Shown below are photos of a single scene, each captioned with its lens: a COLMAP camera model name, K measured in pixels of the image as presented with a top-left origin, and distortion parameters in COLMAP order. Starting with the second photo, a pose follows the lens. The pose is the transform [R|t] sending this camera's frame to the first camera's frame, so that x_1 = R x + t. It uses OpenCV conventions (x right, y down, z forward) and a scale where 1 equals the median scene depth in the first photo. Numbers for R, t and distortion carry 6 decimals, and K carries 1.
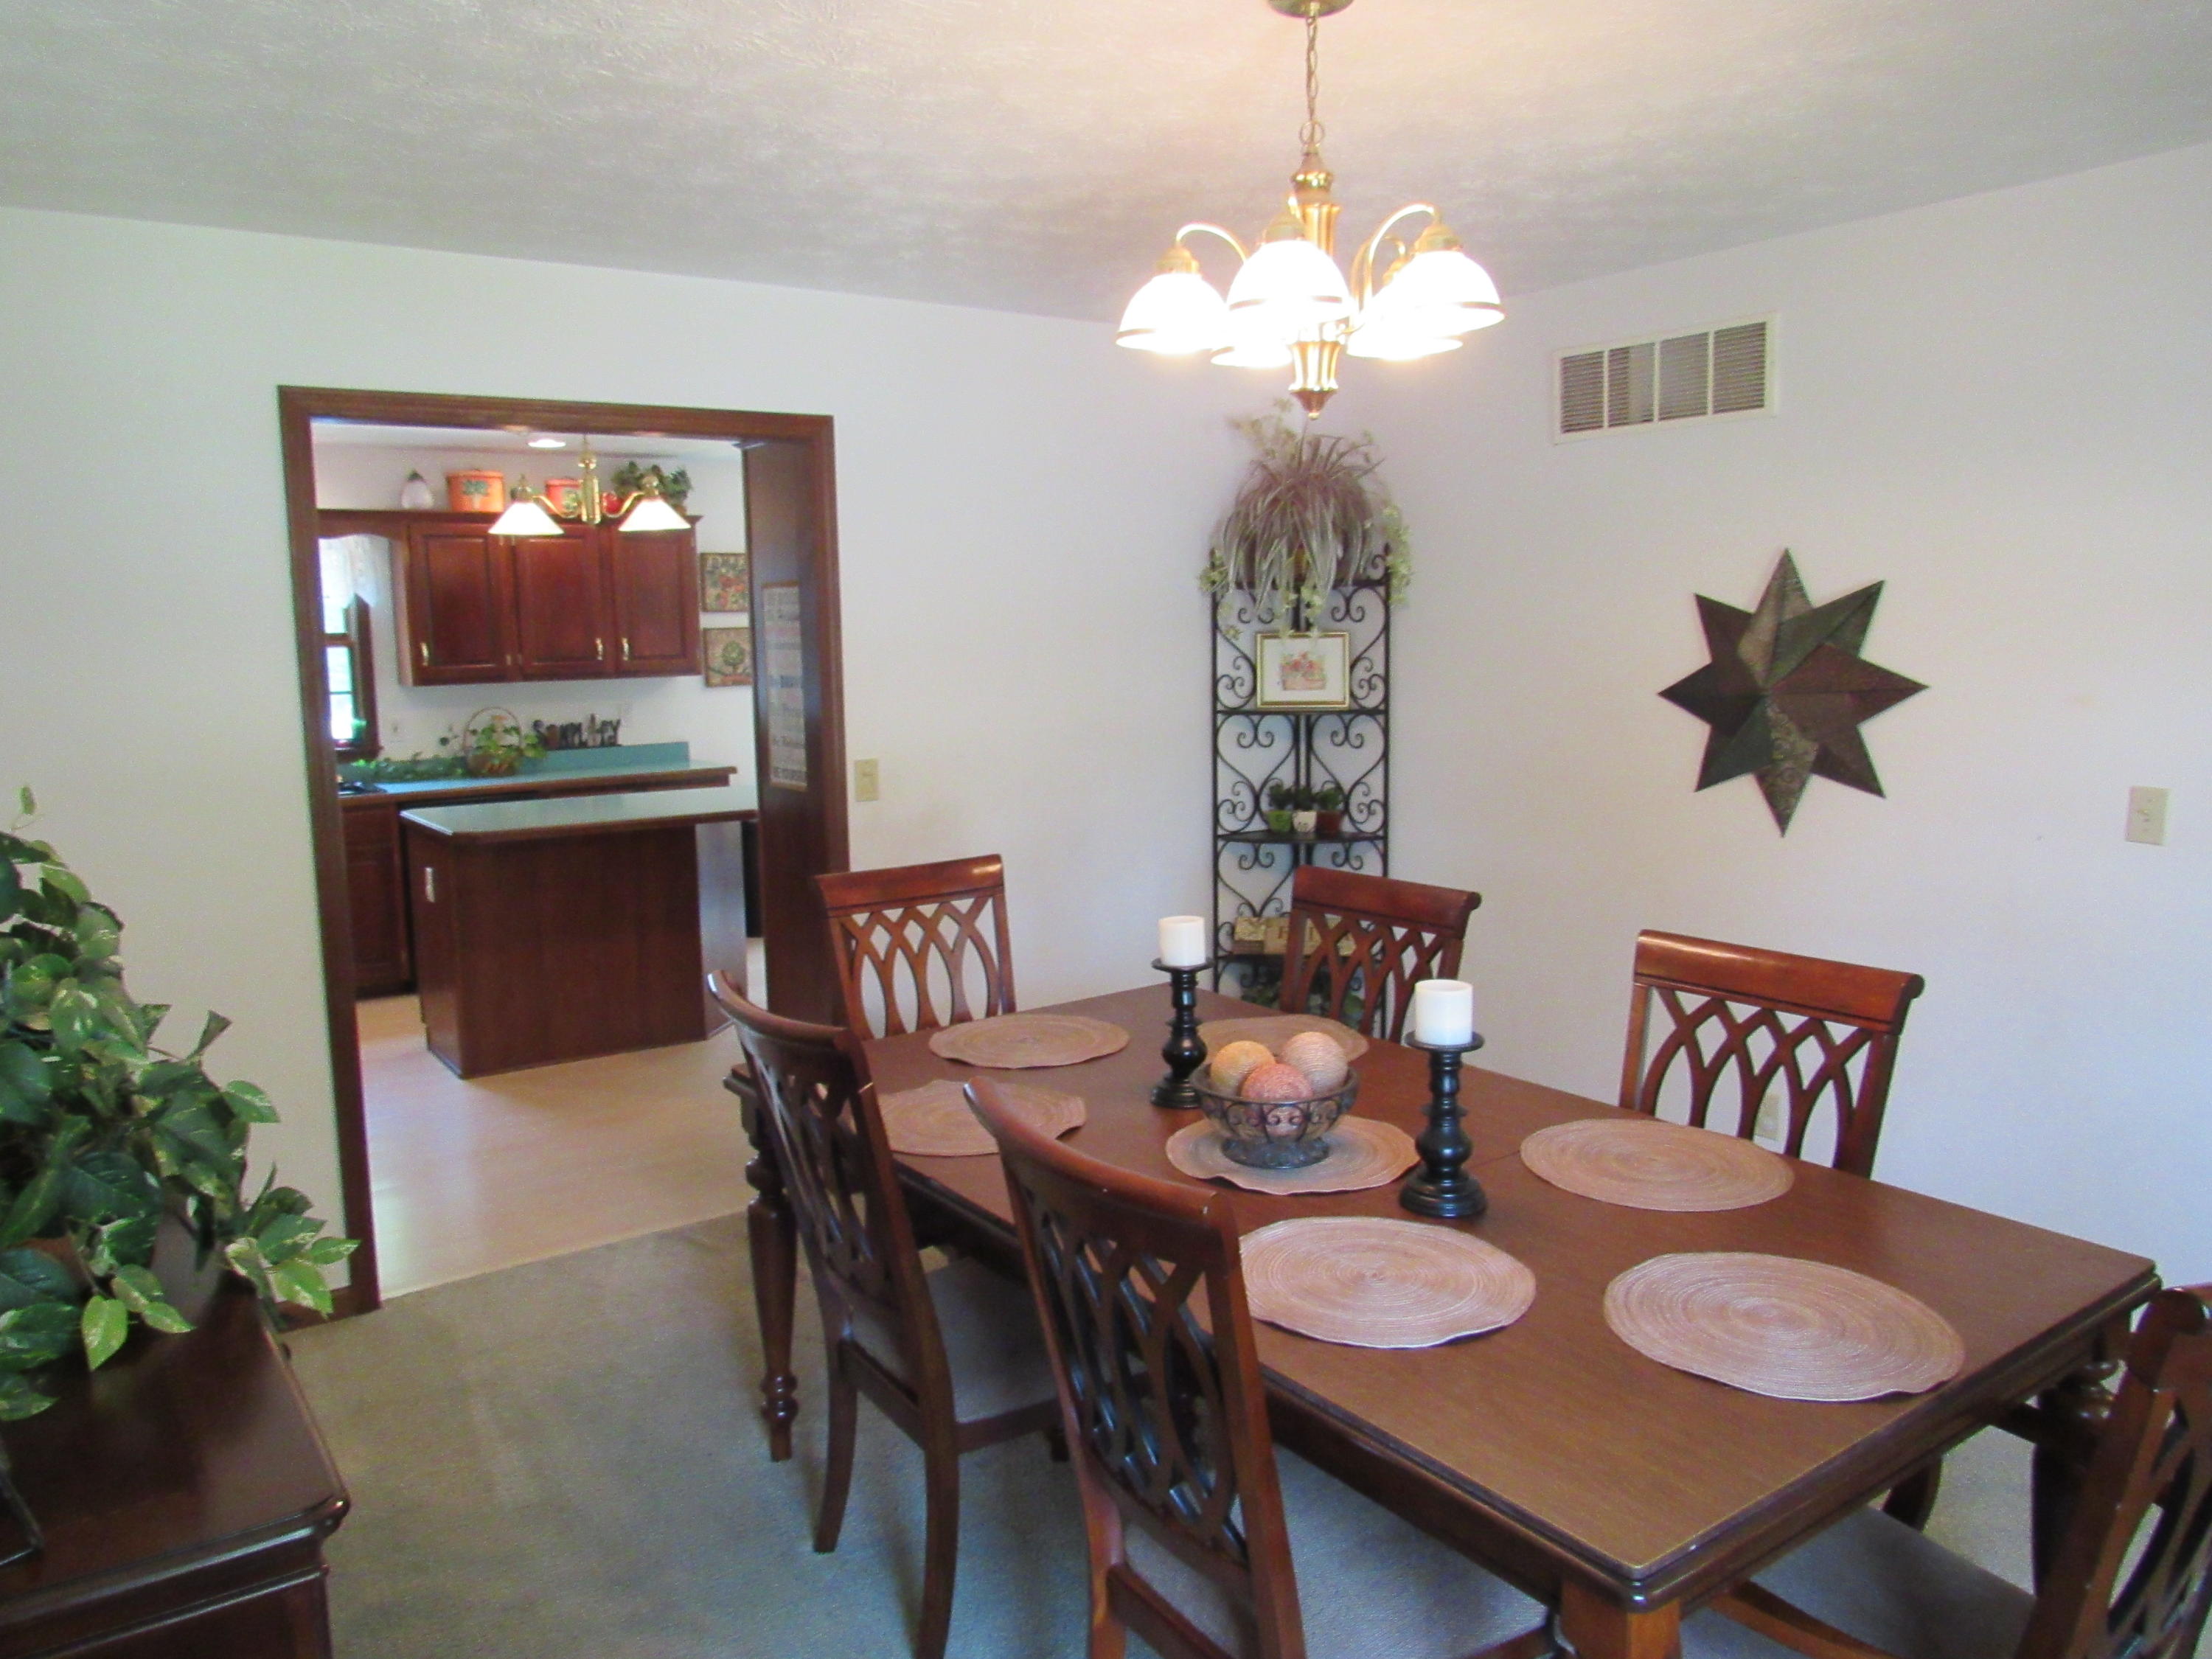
lens RADIAL K [[1564.8, 0, 1108.9], [0, 1564.8, 833.7], [0, 0, 1]] dist [-0.024774, 0.004592]
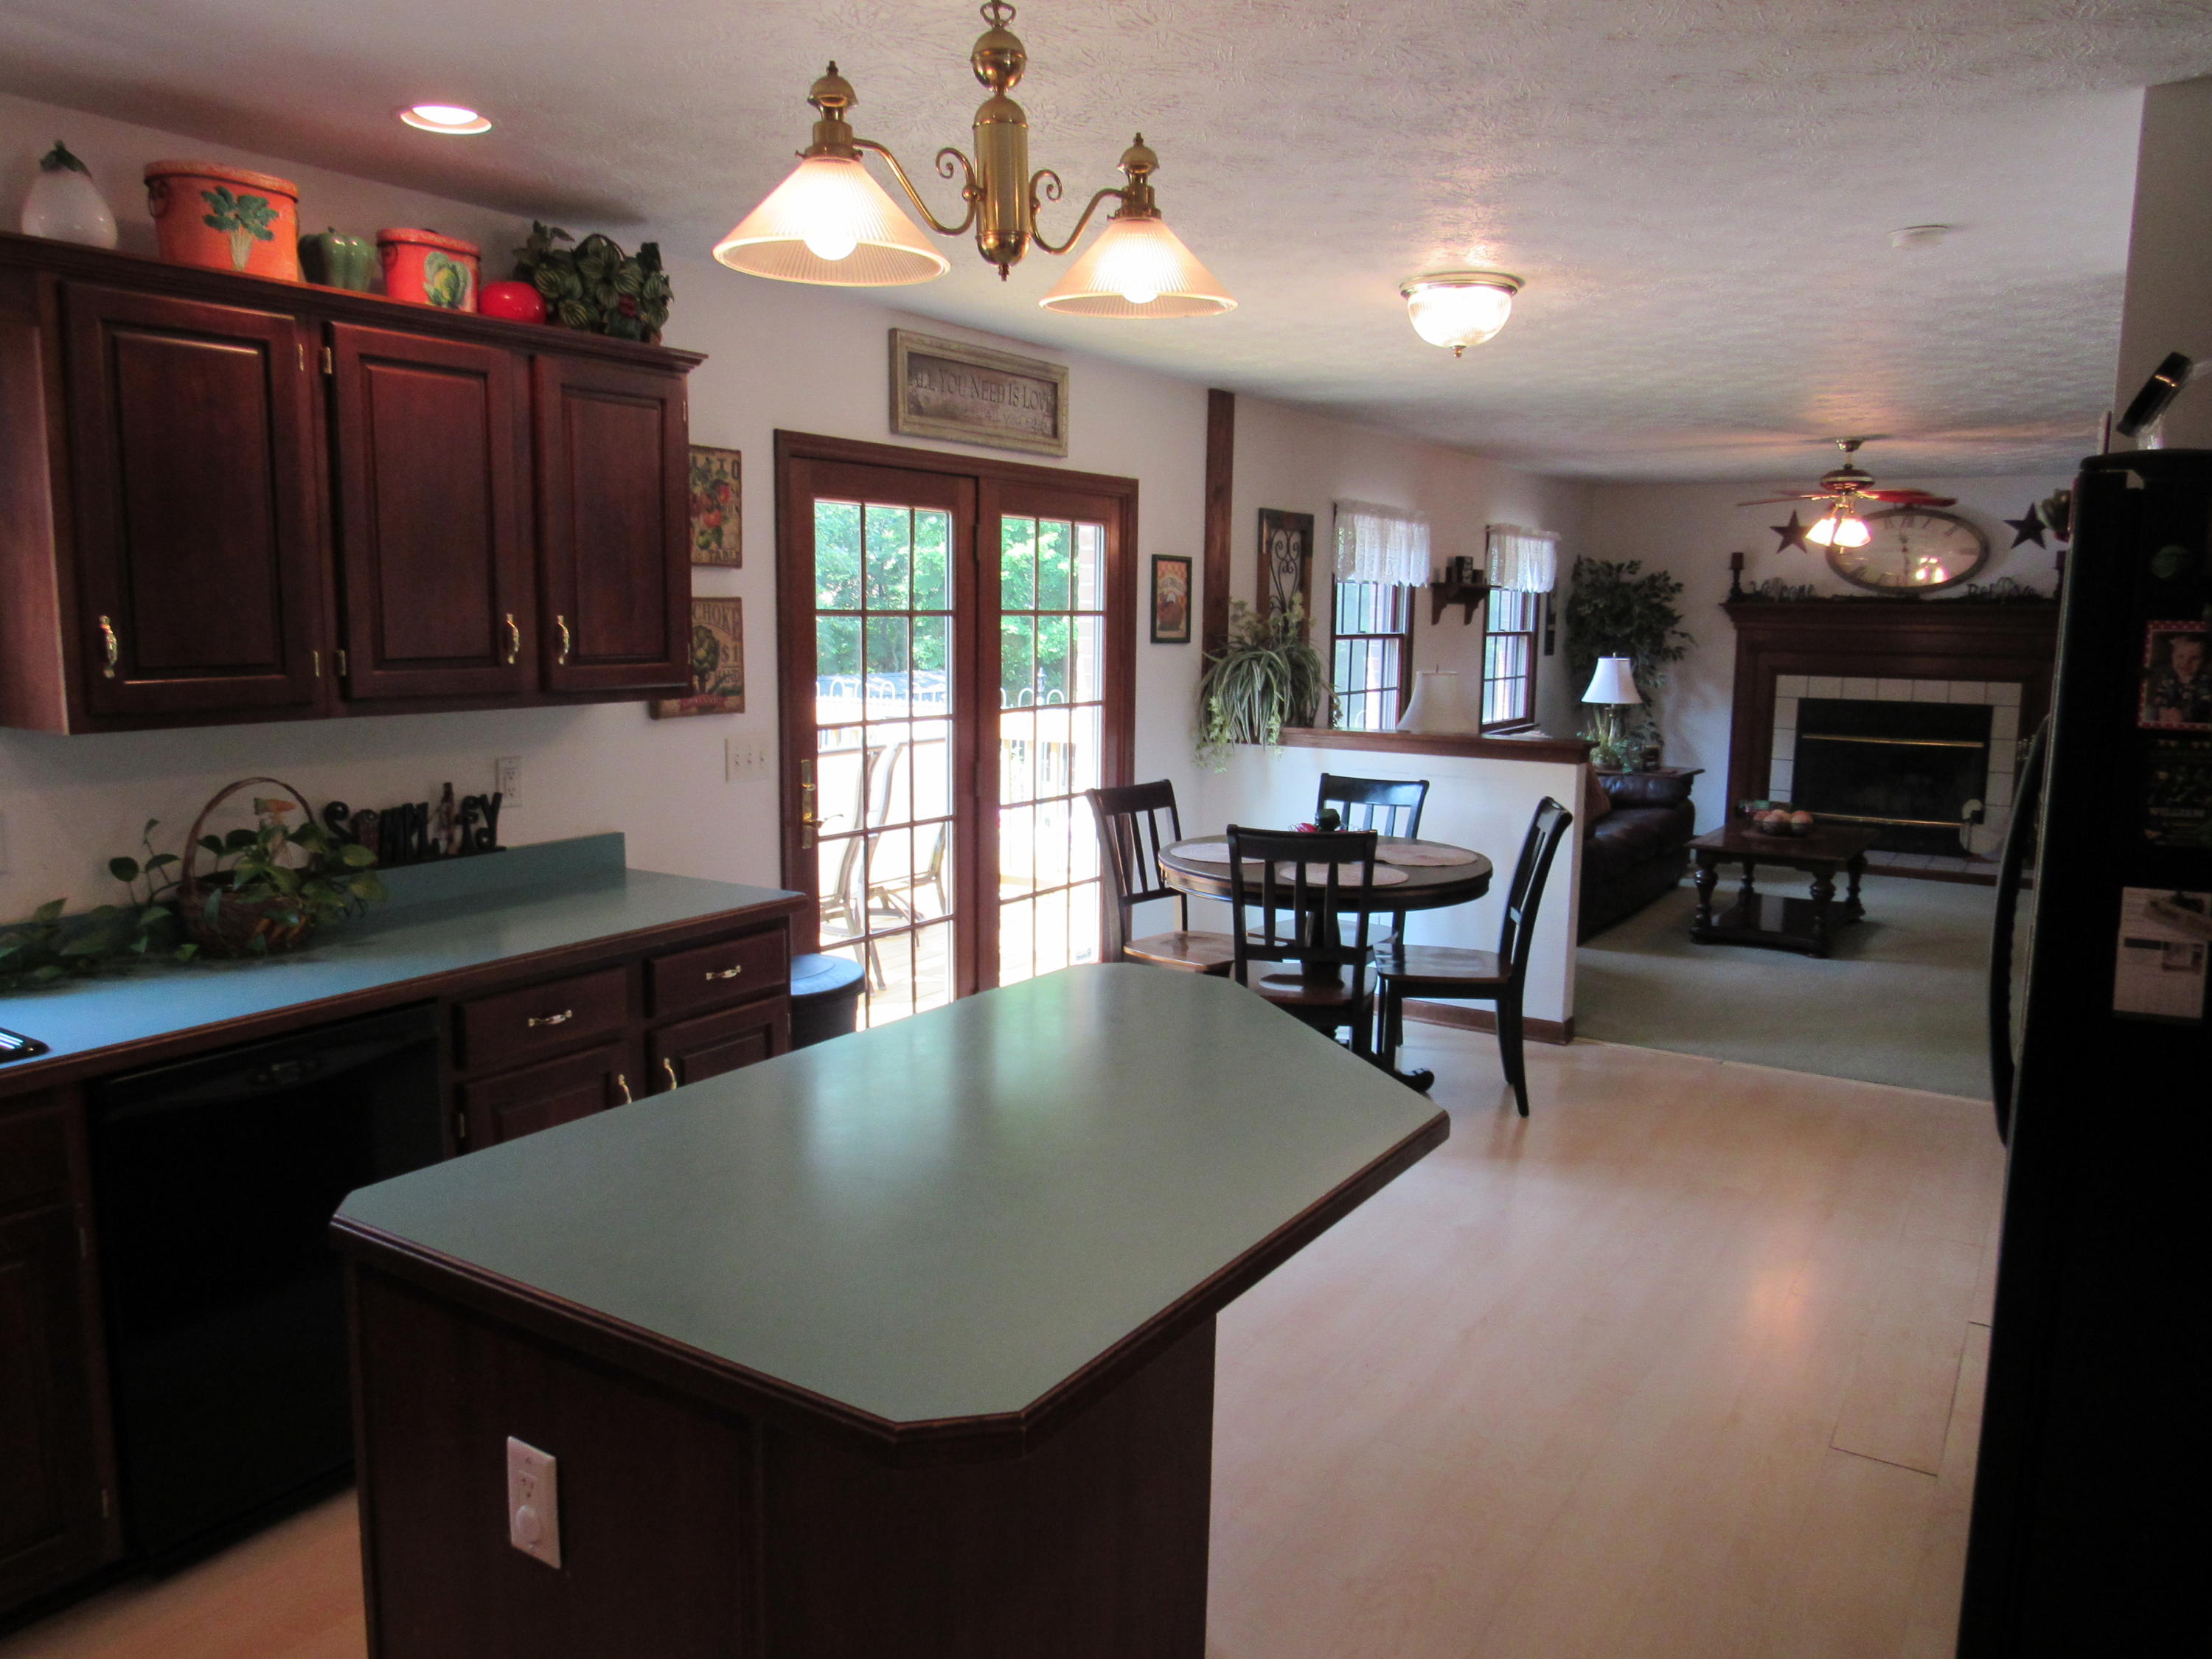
lens RADIAL K [[1564.8, 0, 1108.9], [0, 1564.8, 833.7], [0, 0, 1]] dist [-0.024774, 0.004592]
pose [[0.928141, -0.027673, 0.371199, -0.323939], [0.025088, 0.999616, 0.011793, -0.063047], [-0.371382, -0.001633, 0.928479, 0.520112]]
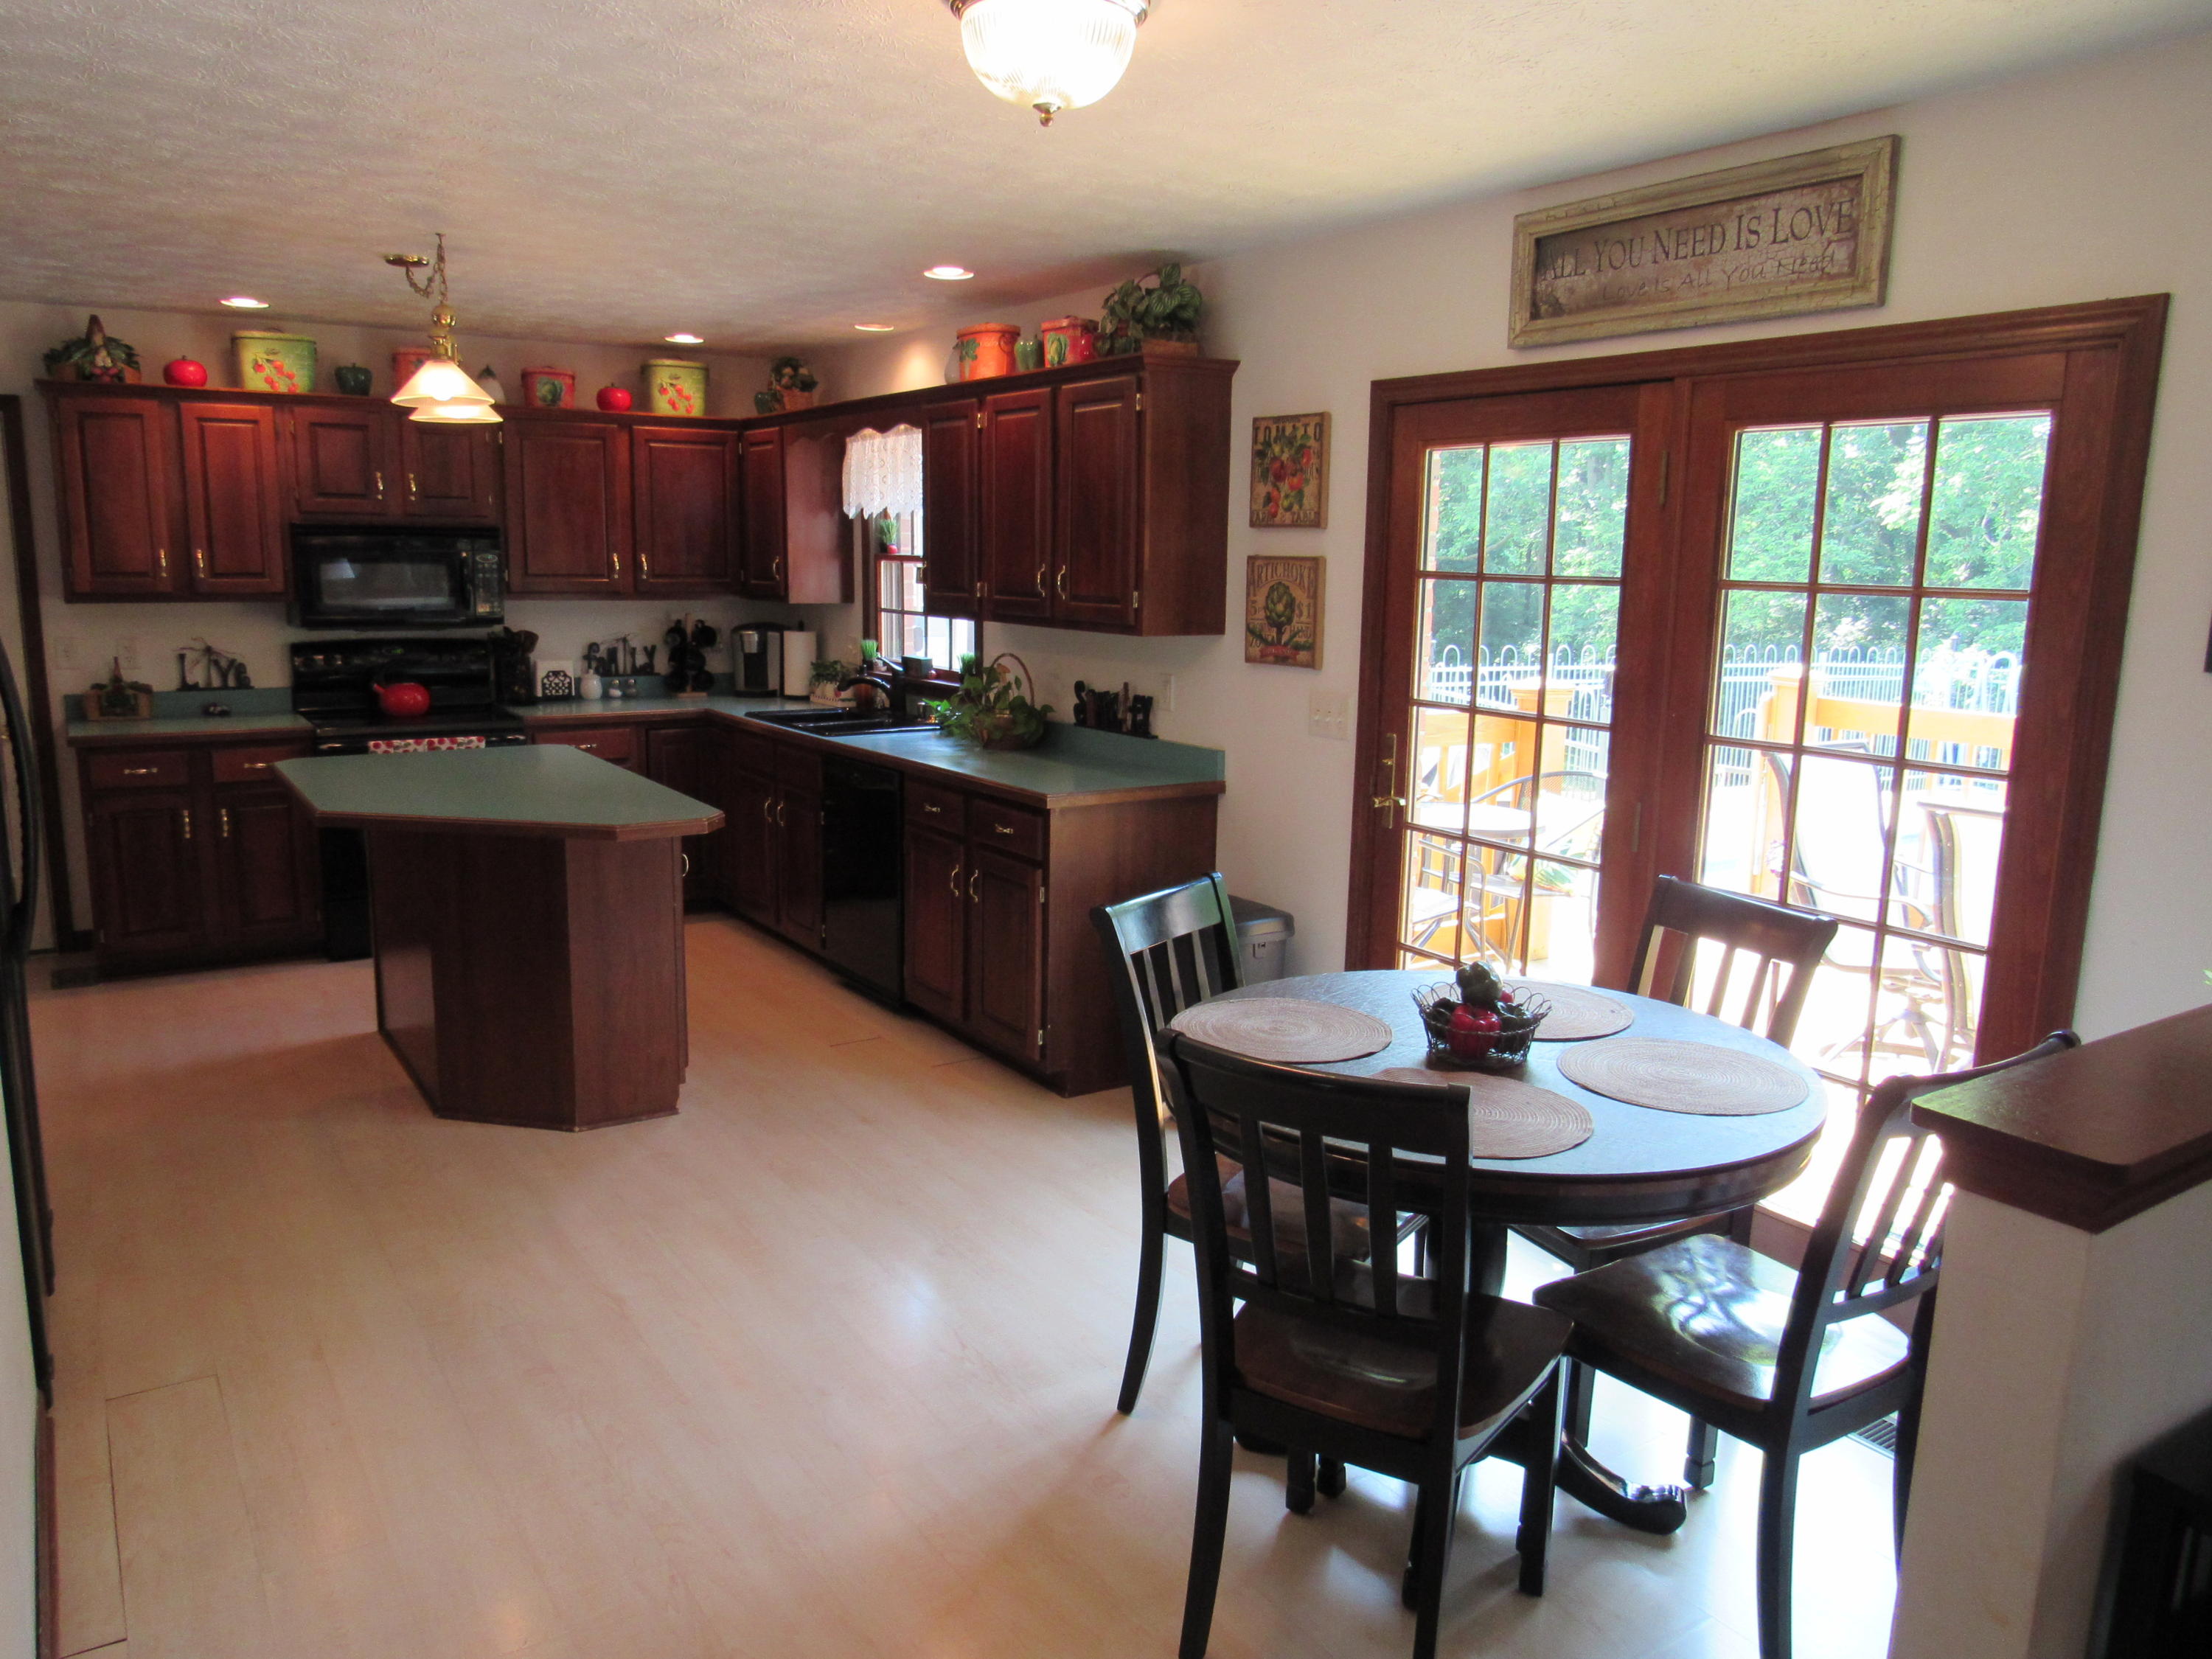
lens RADIAL K [[1611.4, 0, 1106.0], [0, 1611.4, 829.5], [0, 0, 1]] dist [0.010702, 0.008928]
pose [[-0.032672, 0.193372, -0.980581, 0.344102], [-0.148289, 0.969309, 0.196090, -0.148800], [0.988404, 0.151816, -0.002994, 1.011304]]
